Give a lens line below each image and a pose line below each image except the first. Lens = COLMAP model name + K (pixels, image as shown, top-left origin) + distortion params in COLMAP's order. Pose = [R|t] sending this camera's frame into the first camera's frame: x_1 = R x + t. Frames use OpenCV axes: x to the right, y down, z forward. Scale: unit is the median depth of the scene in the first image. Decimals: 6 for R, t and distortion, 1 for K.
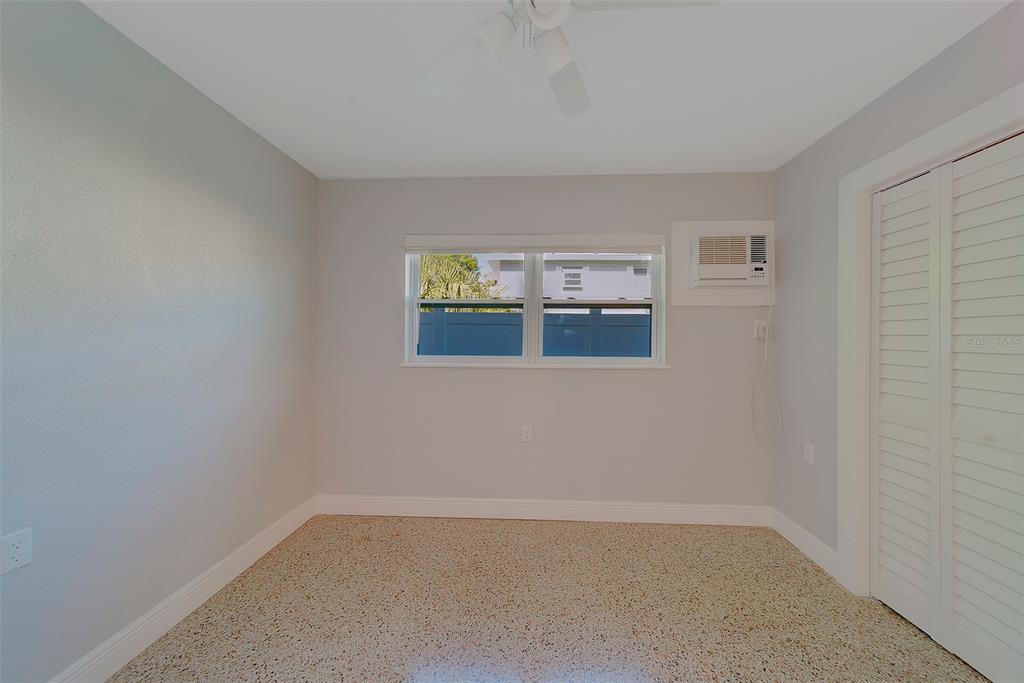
lens RADIAL K [[356.1, 0, 514.4], [0, 356.1, 336.8], [0, 0, 1]] dist [0.000956, 0.000169]
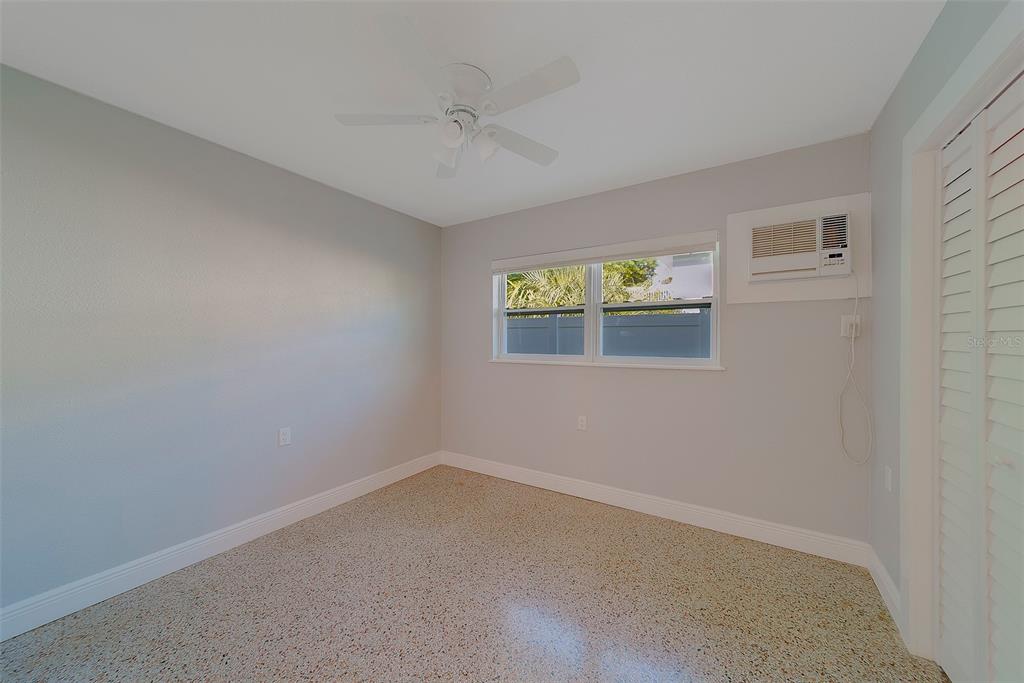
lens RADIAL K [[351.4, 0, 512.0], [0, 351.4, 341.5], [0, 0, 1]] dist [-0.001000, -0.000175]
pose [[0.874176, -0.003876, -0.485594, 0.394360], [0.005411, 0.999984, 0.001760, 0.007741], [0.485579, -0.004166, 0.874183, -0.094682]]
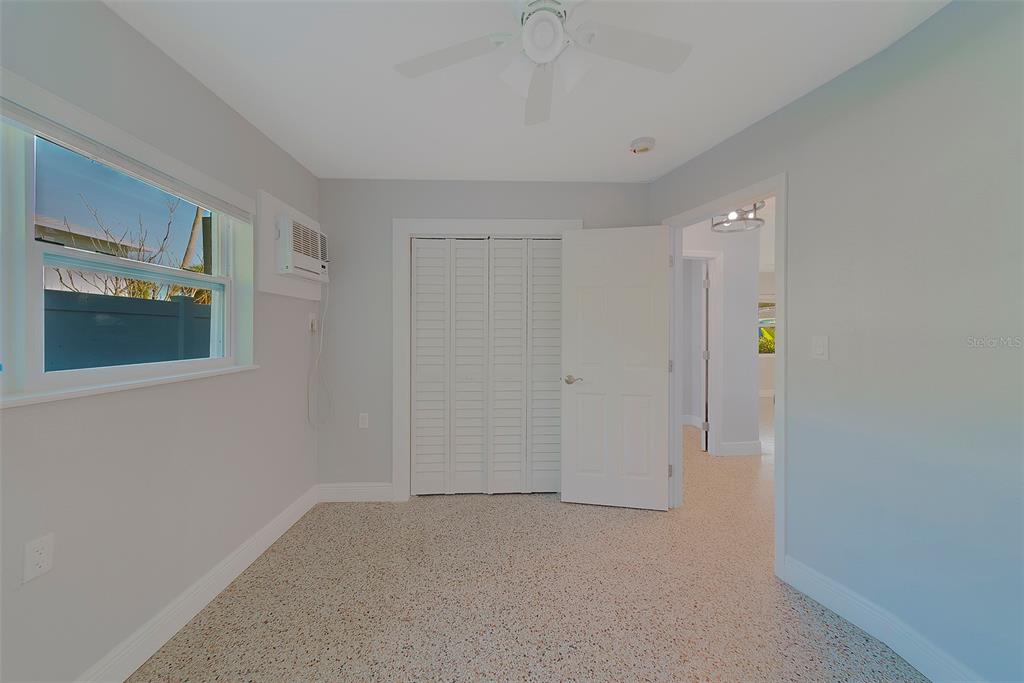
lens RADIAL K [[374.9, 0, 512.8], [0, 374.9, 332.5], [0, 0, 1]] dist [0.000339, 0.000009]
pose [[-0.076438, -0.012733, 0.996993, -0.462943], [-0.007745, 0.999896, 0.012176, -0.009096], [-0.997044, -0.006791, -0.076529, 0.482719]]
